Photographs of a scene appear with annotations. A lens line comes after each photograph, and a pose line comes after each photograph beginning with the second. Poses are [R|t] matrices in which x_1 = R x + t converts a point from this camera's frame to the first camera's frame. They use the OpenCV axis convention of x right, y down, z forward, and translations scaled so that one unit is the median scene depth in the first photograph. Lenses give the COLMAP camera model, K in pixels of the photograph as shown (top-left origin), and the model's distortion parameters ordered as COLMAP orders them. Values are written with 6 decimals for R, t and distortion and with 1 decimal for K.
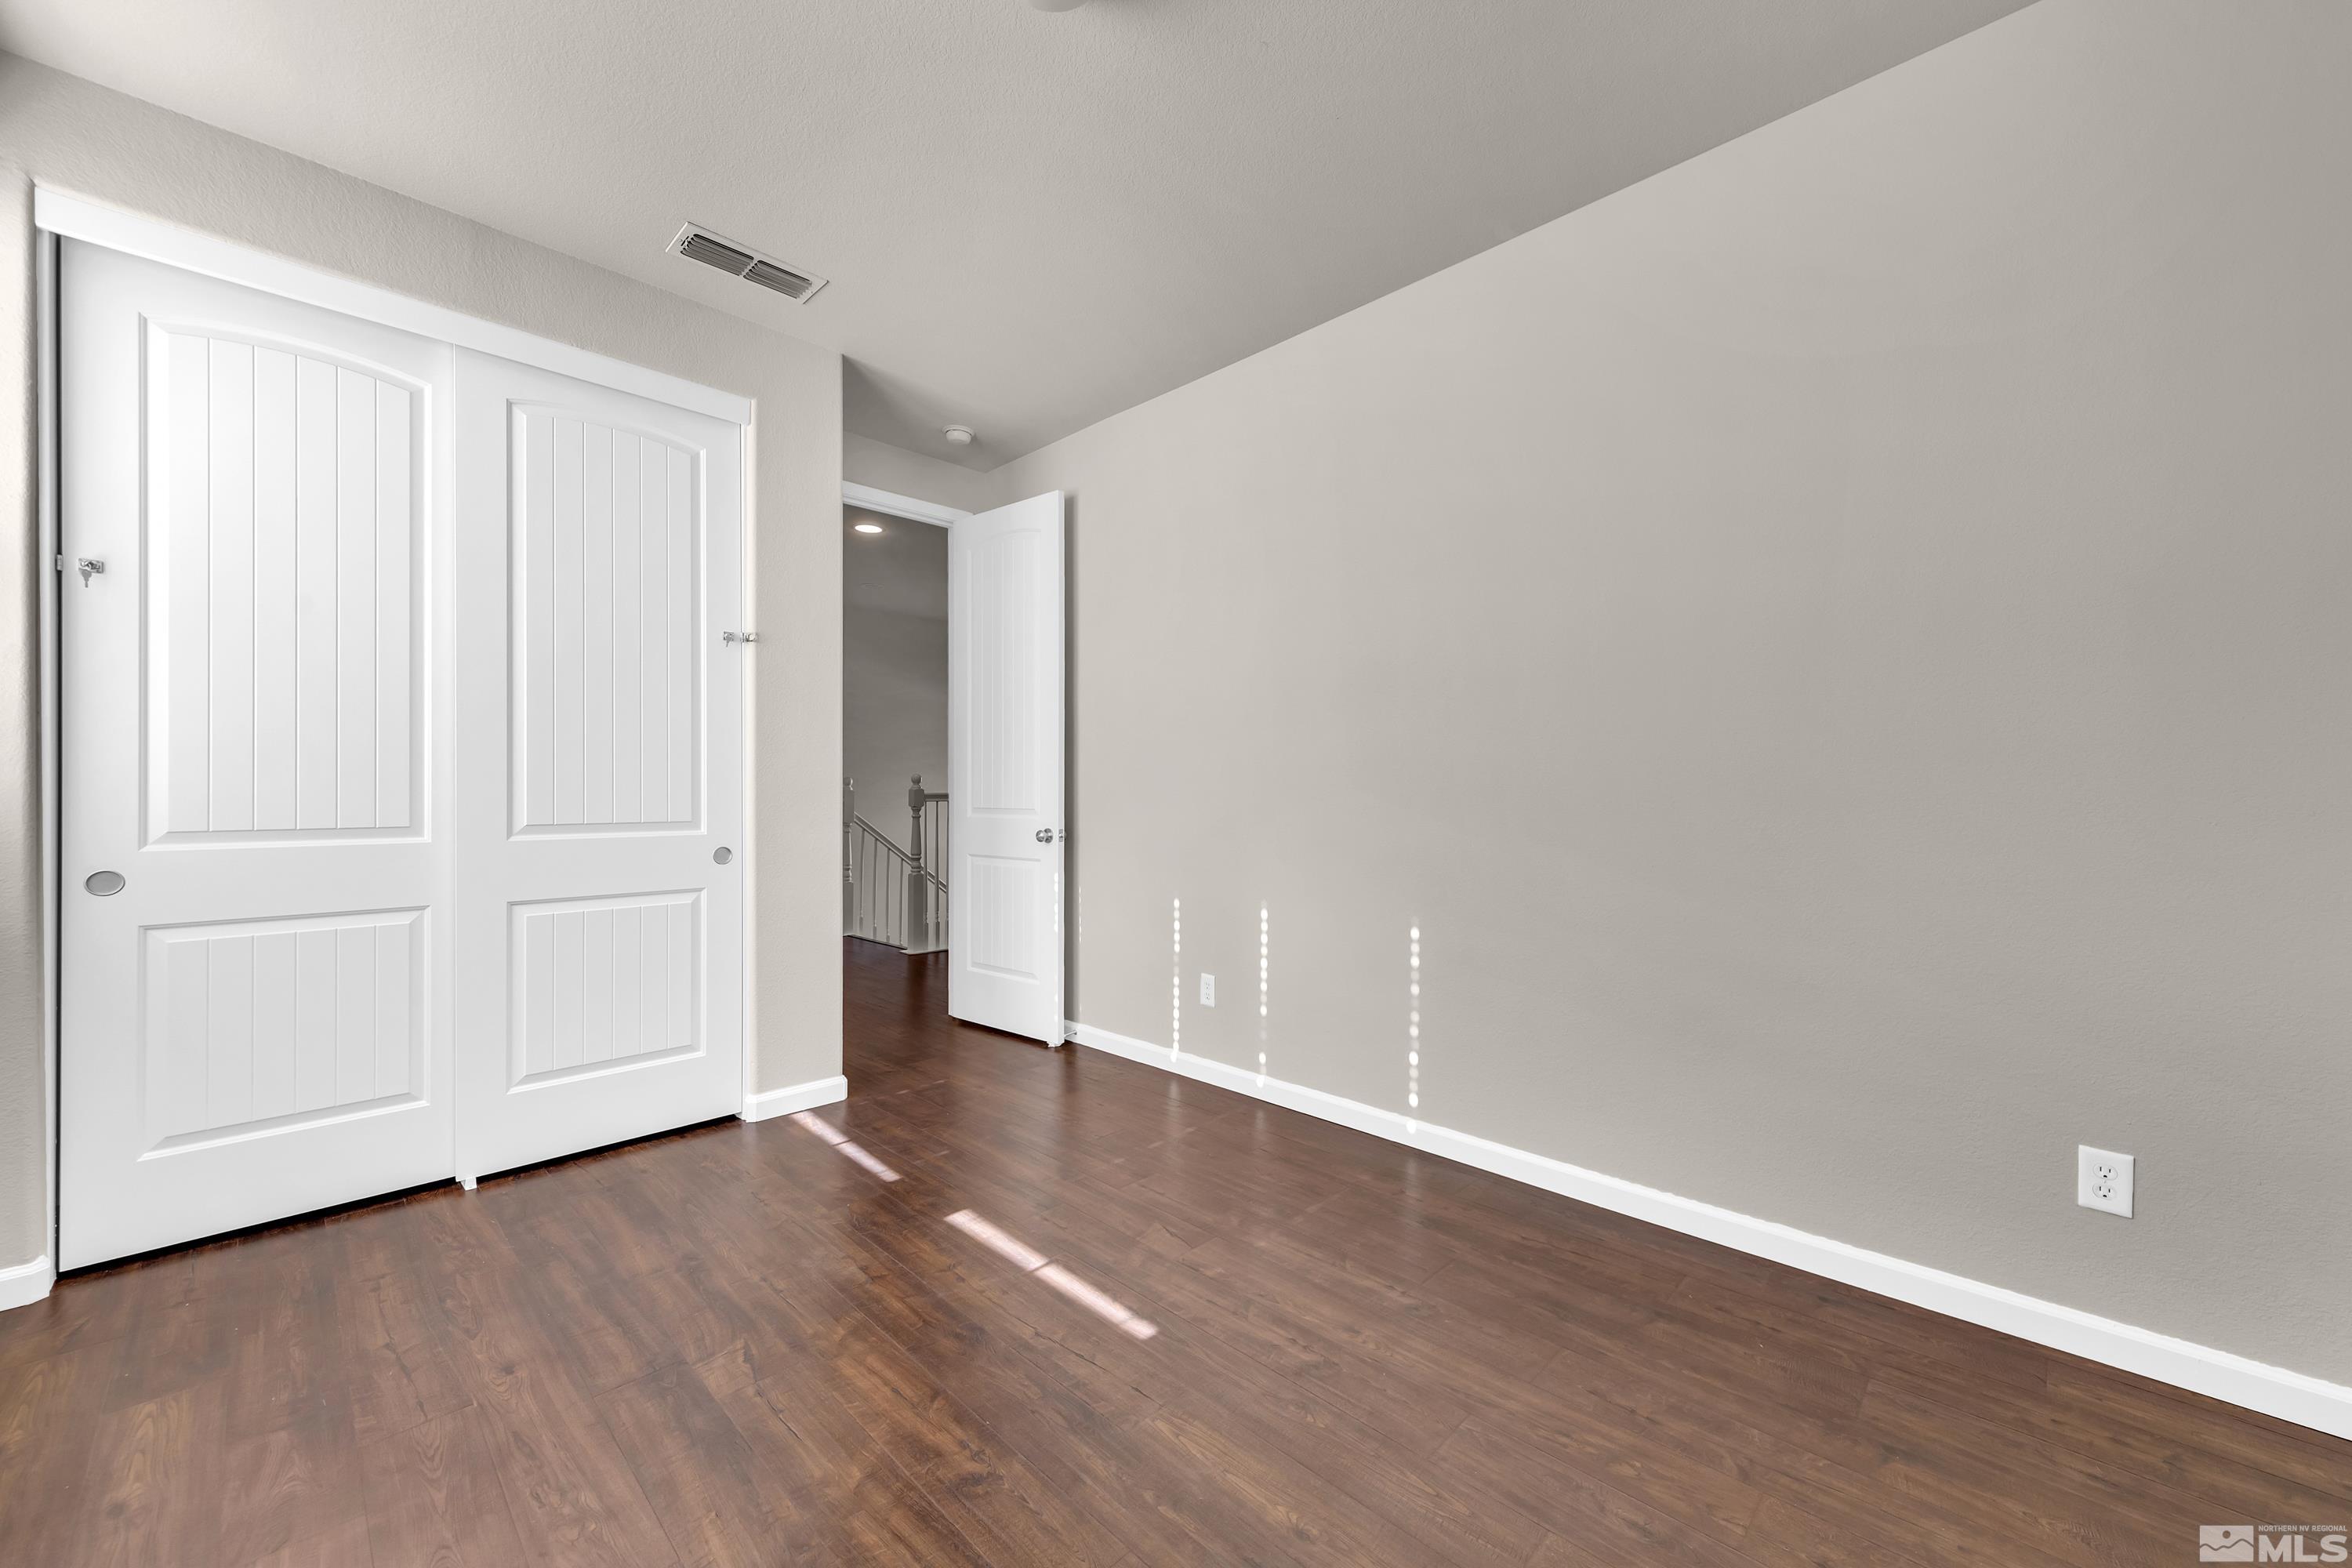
lens RADIAL K [[889.6, 0, 1178.2], [0, 889.6, 784.9], [0, 0, 1]] dist [0.007545, -0.000078]
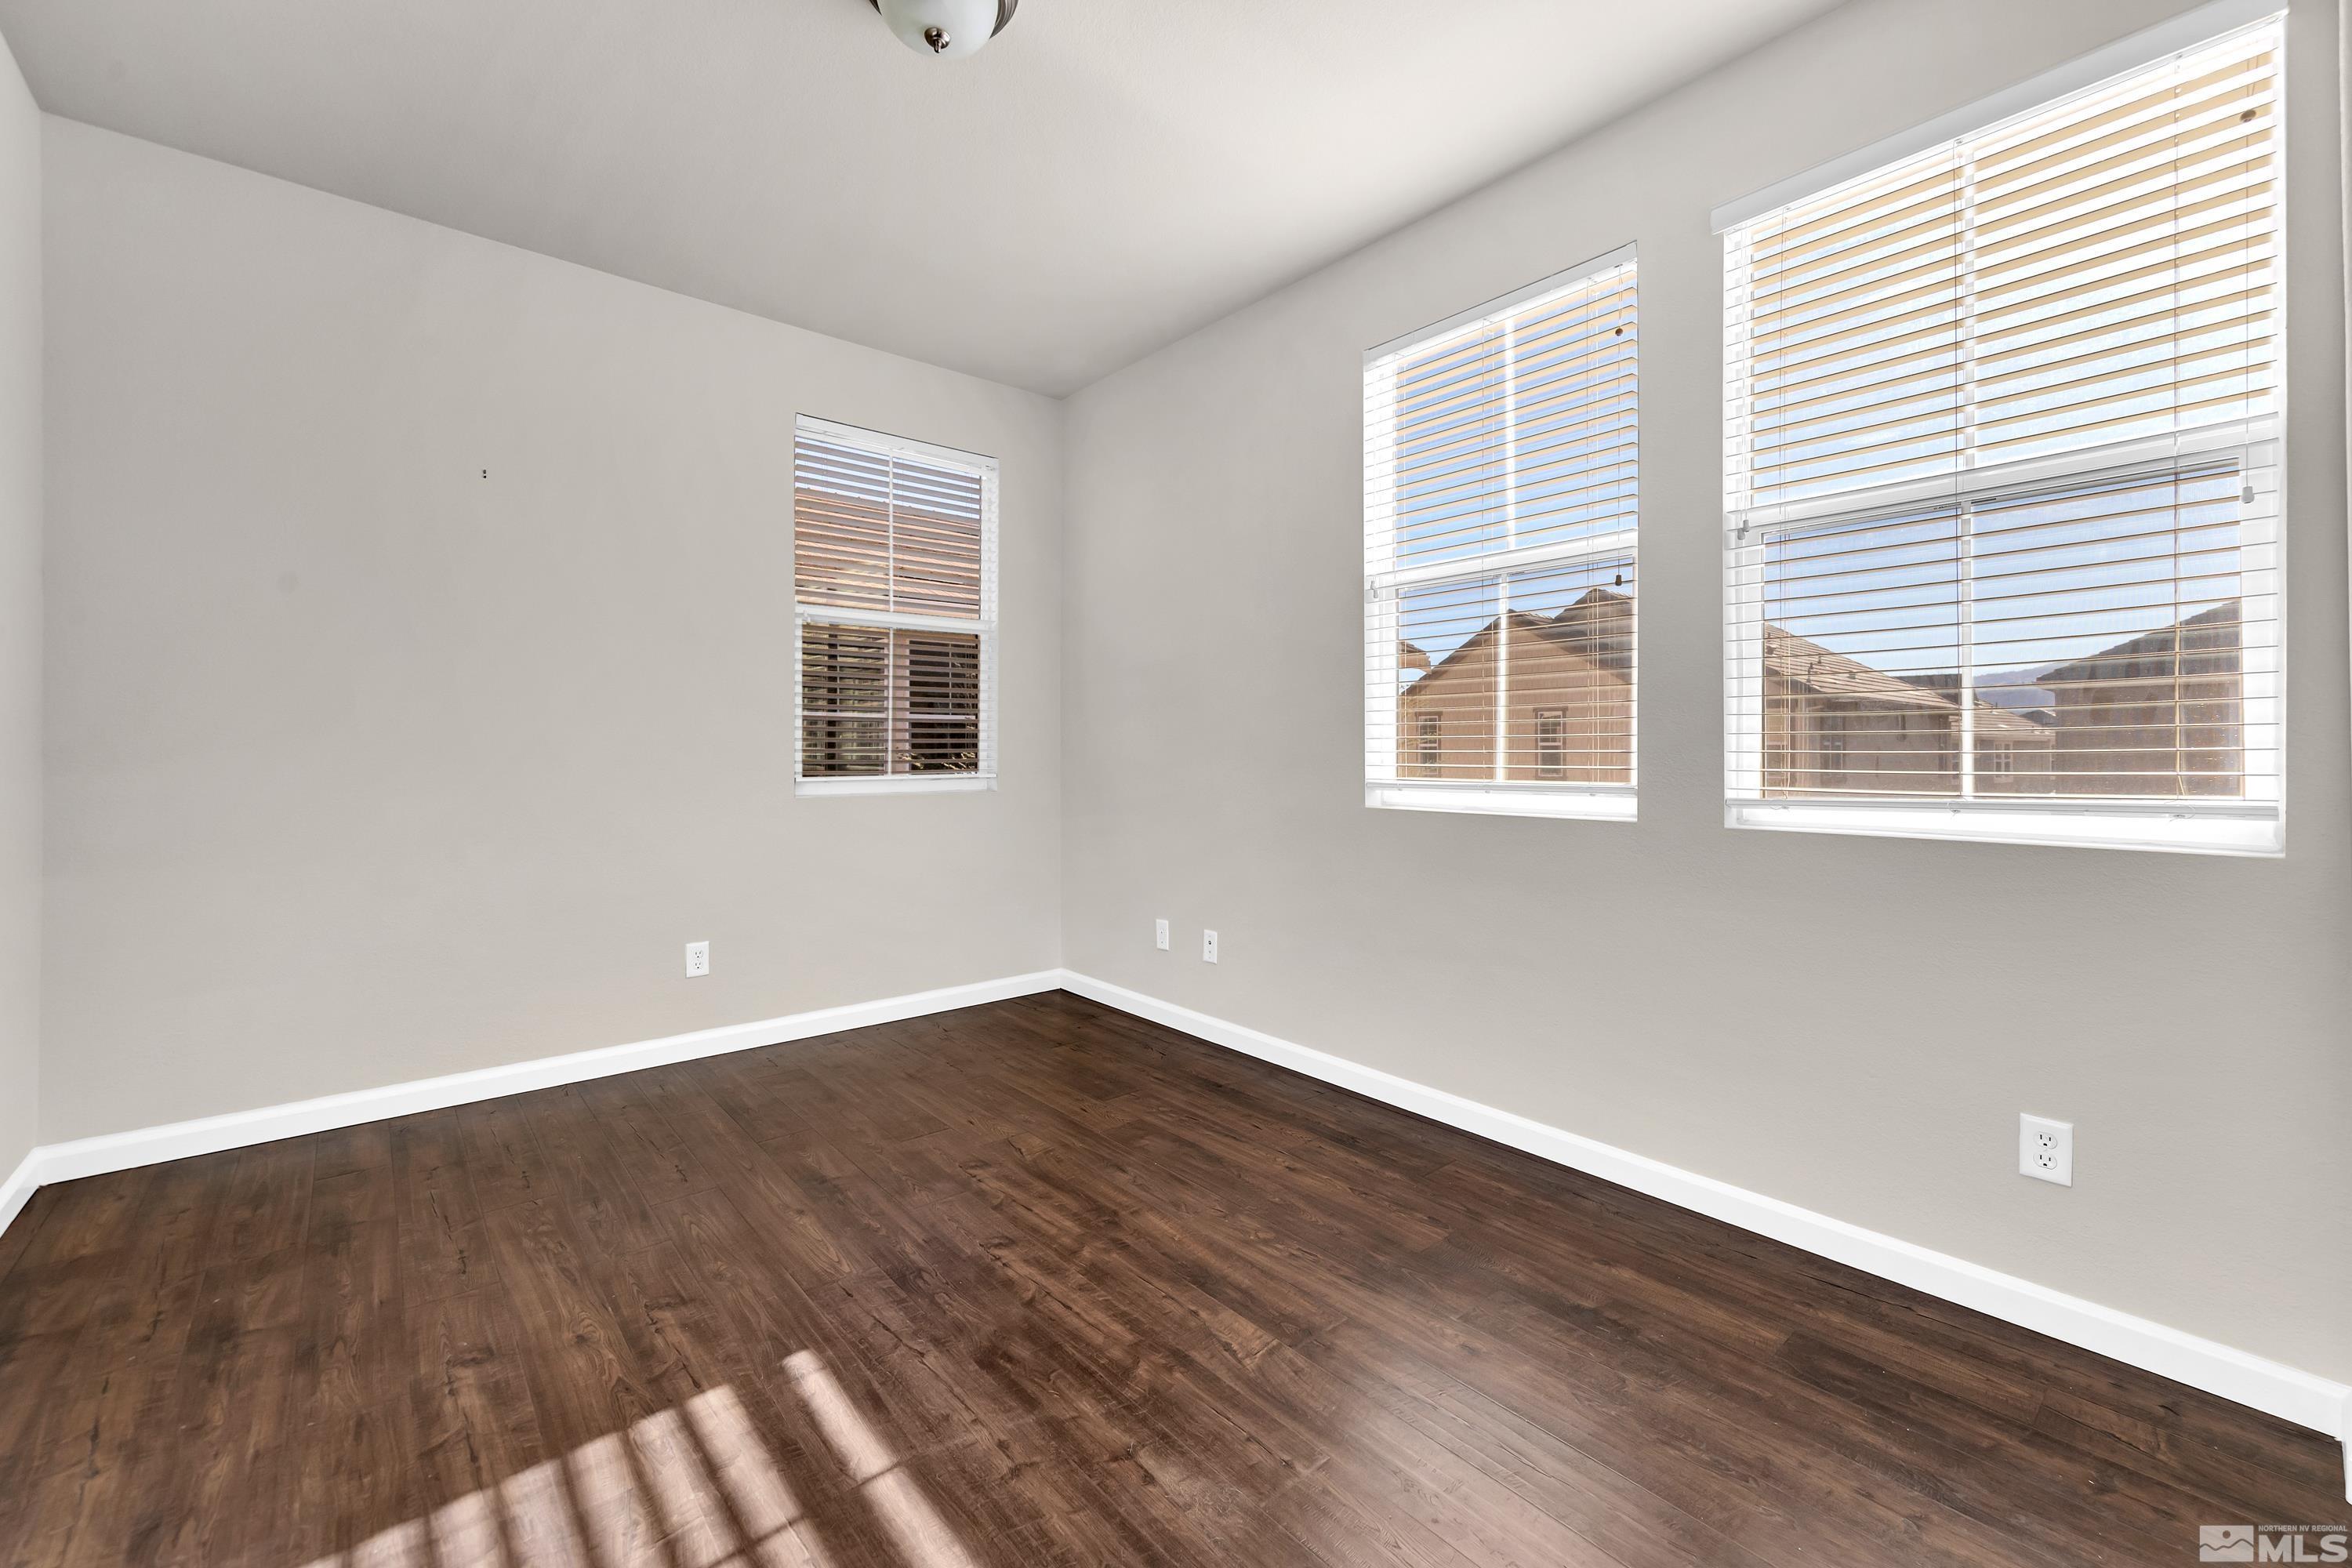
lens RADIAL K [[952.8, 0, 1174.1], [0, 952.8, 770.7], [0, 0, 1]] dist [-0.000332, 0.000003]
pose [[-0.996080, -0.003441, 0.088392, -0.527083], [-0.001736, 0.999811, 0.019357, 0.016106], [-0.088442, 0.019128, -0.995898, 2.054811]]
